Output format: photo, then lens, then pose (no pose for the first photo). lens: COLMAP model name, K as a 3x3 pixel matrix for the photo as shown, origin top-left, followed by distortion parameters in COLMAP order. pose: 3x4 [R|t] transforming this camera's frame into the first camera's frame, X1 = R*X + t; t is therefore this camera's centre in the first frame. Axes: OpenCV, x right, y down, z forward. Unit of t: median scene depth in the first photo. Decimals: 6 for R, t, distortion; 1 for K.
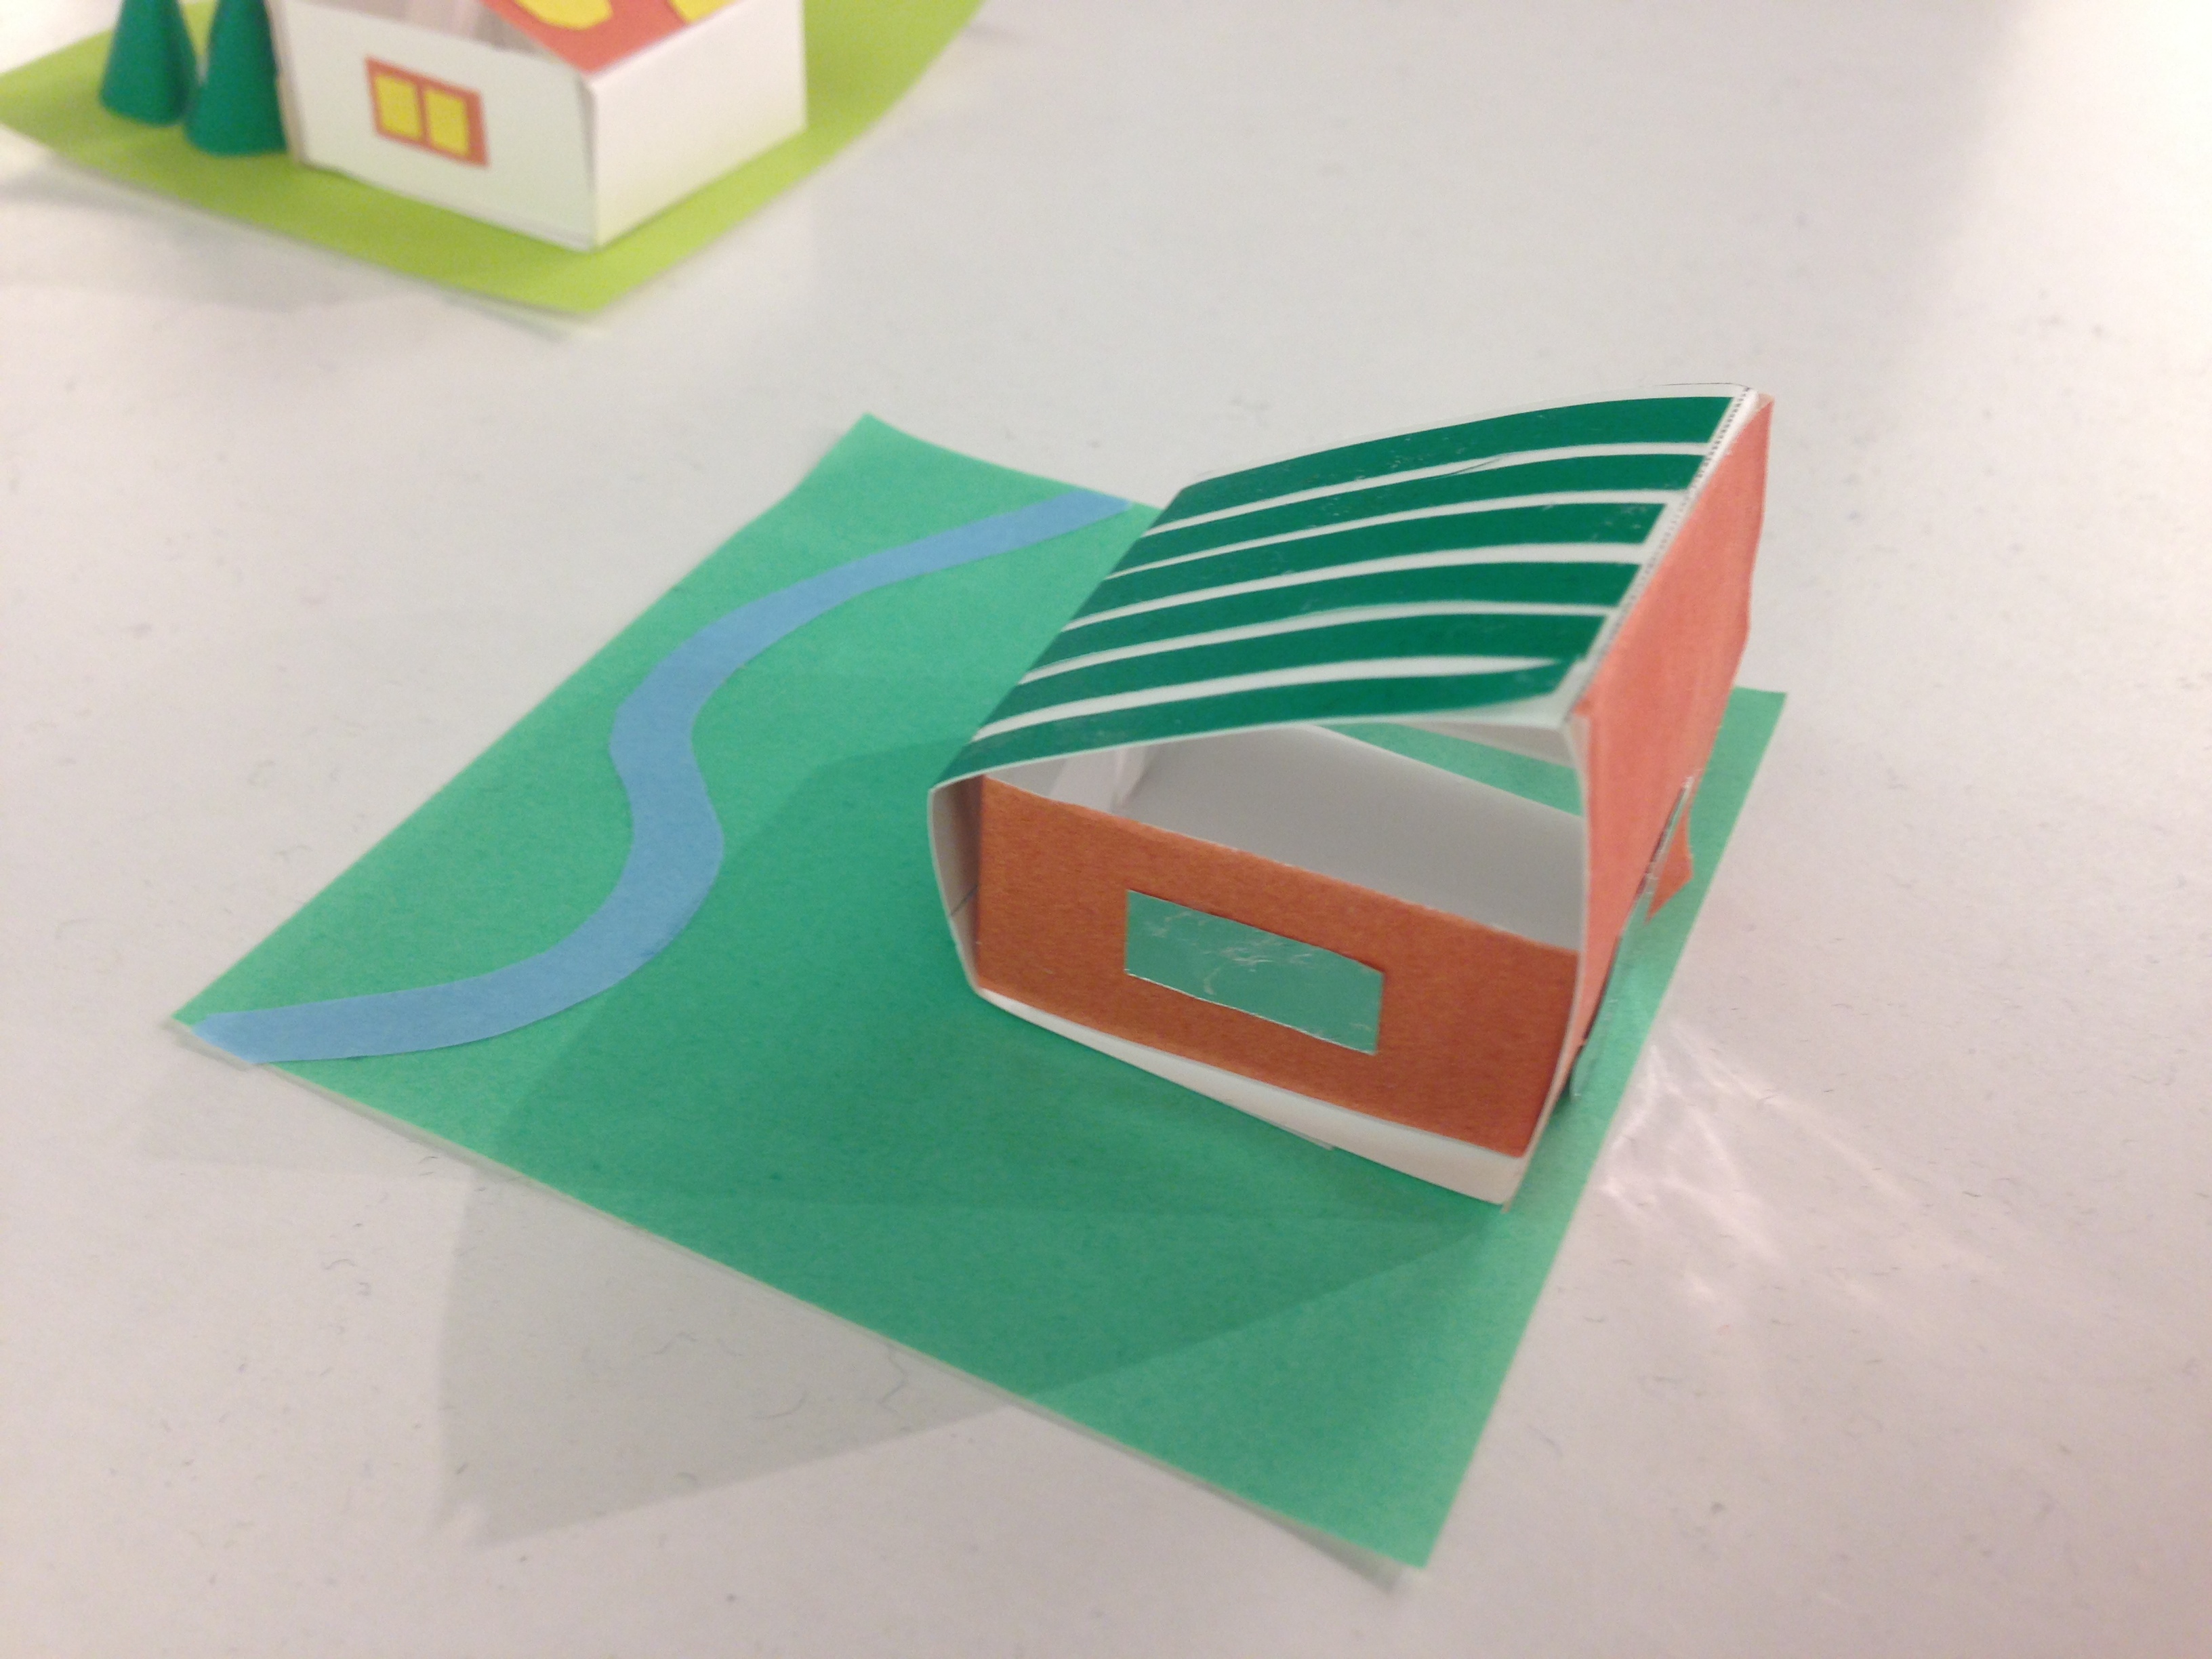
lens RADIAL K [[2112.2, 0, 1106.0], [0, 2112.2, 829.5], [0, 0, 1]] dist [0.001555, -0.000087]
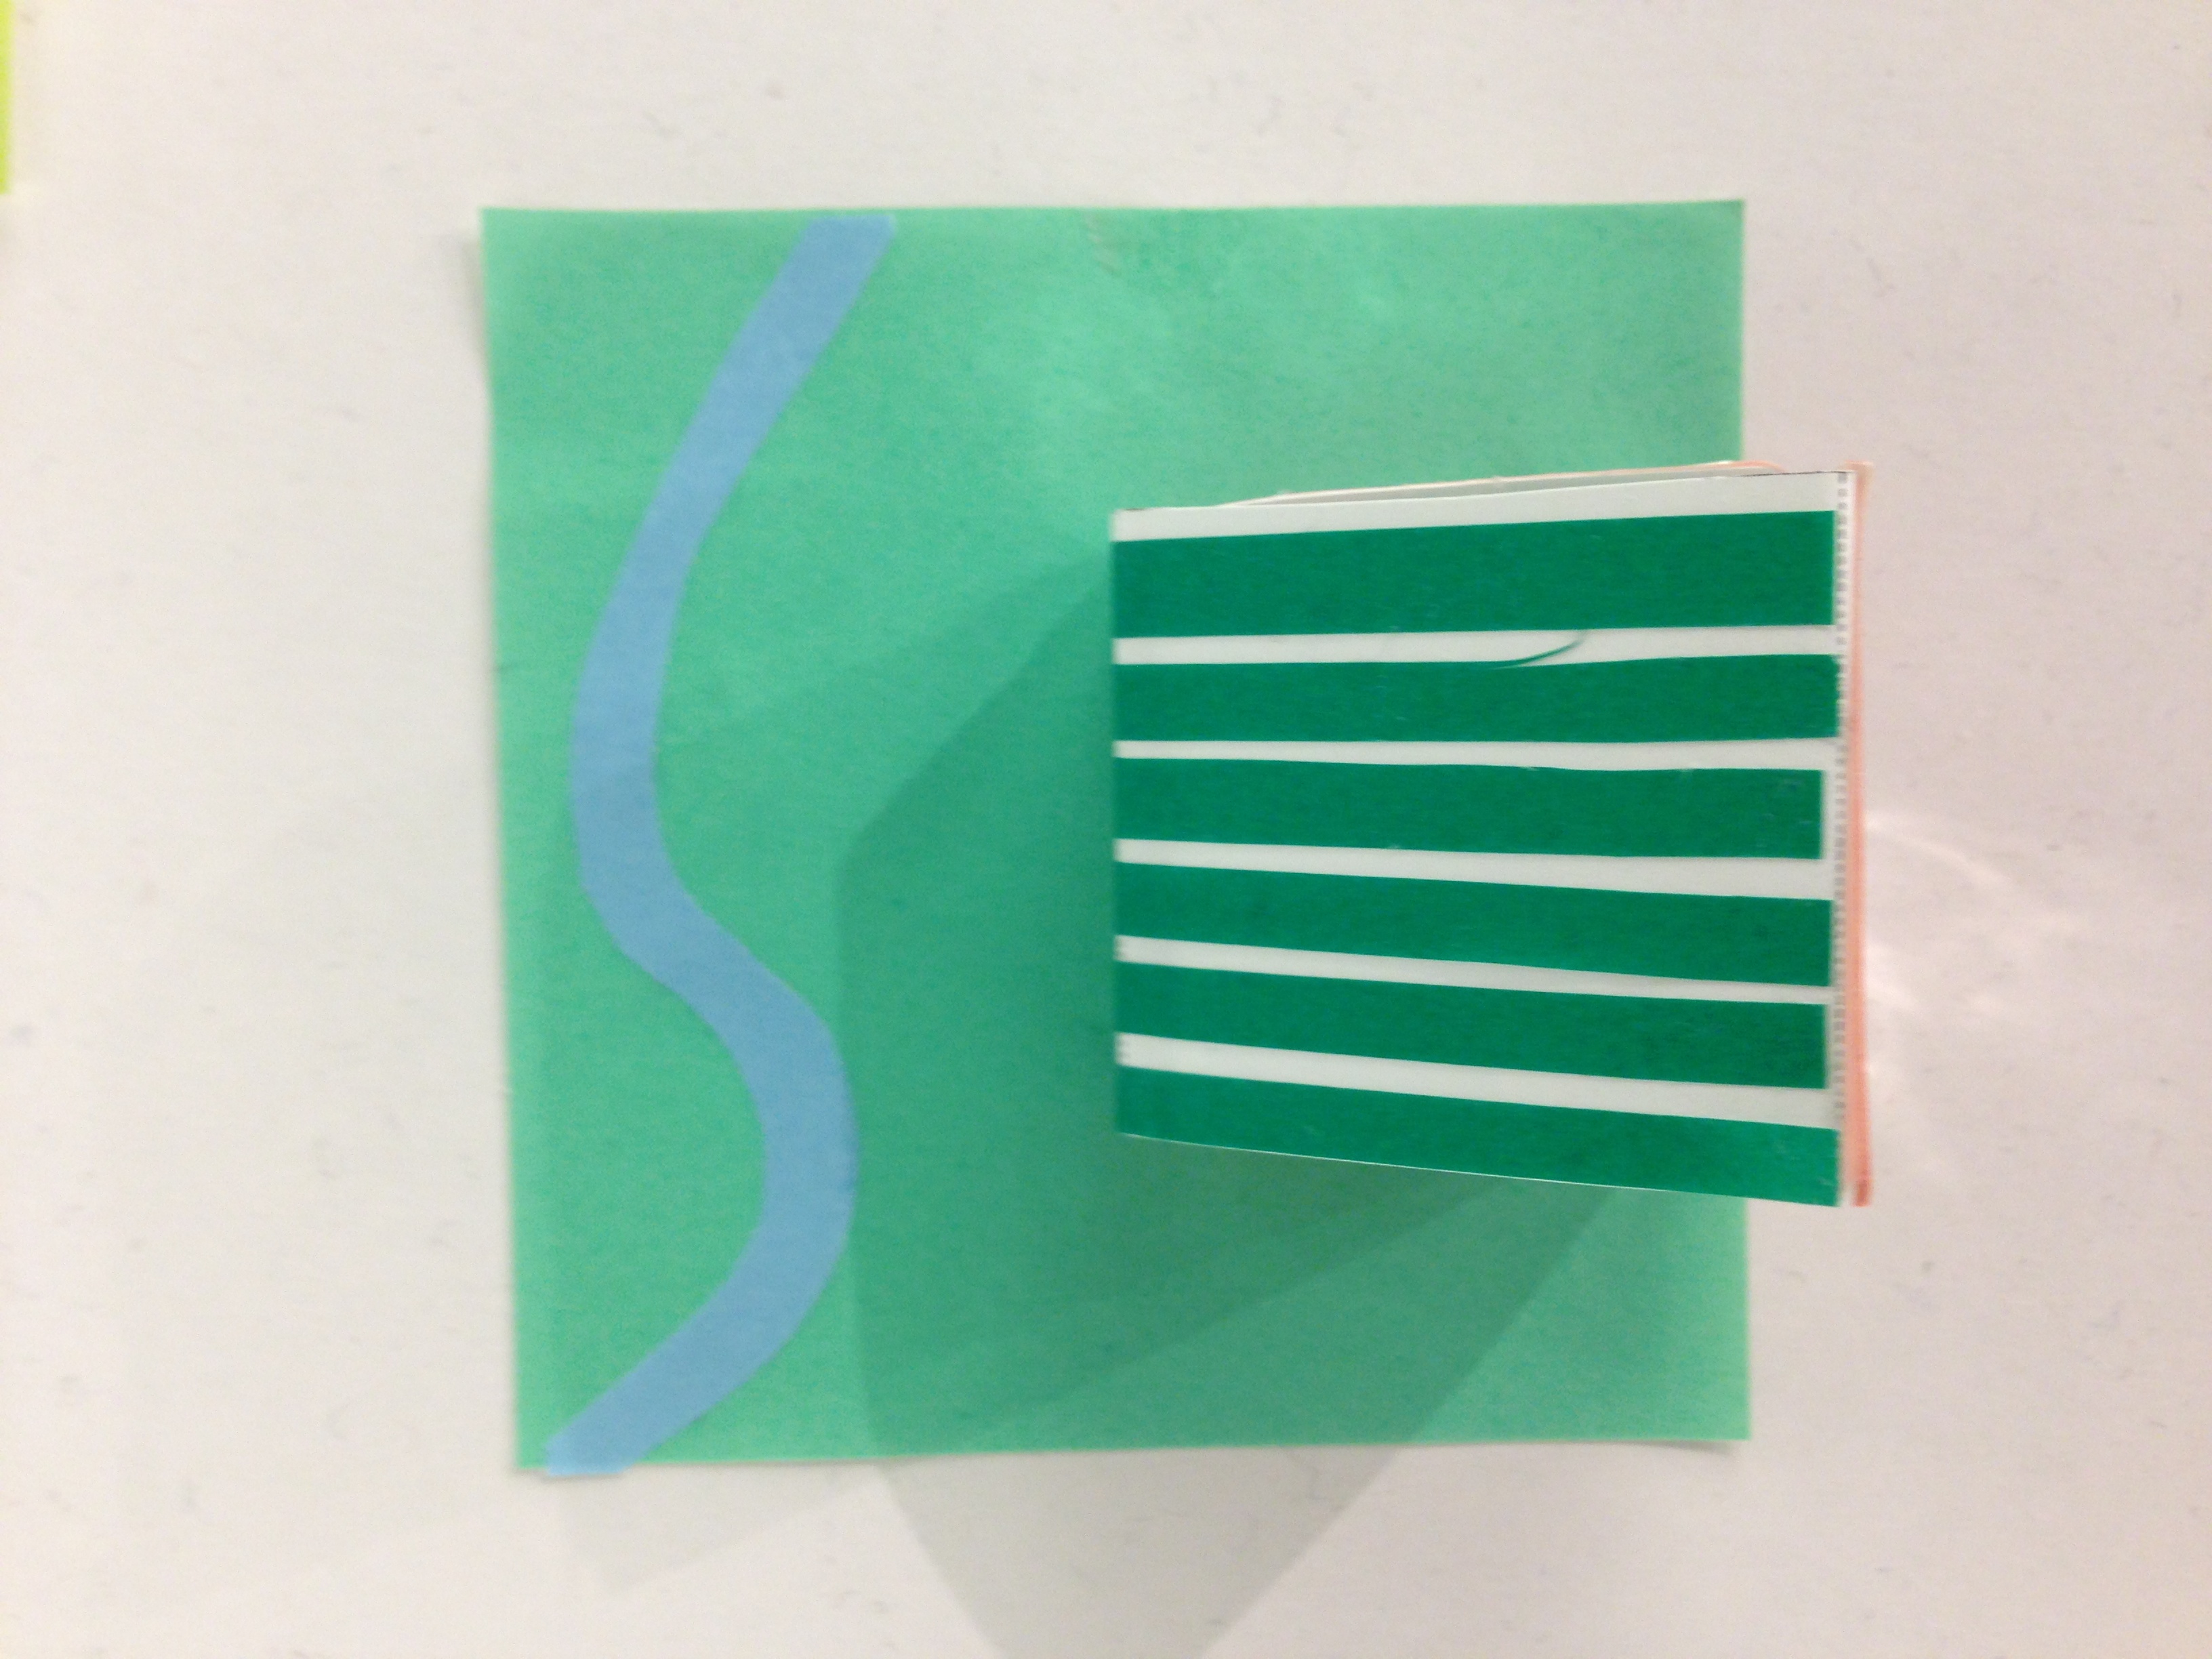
lens RADIAL K [[2112.2, 0, 1106.0], [0, 2112.2, 829.5], [0, 0, 1]] dist [0.001555, -0.000087]
pose [[0.888825, -0.455834, -0.046959, 0.022885], [0.321219, 0.546677, 0.773280, -0.853354], [-0.326816, -0.702395, 0.632323, 0.466848]]
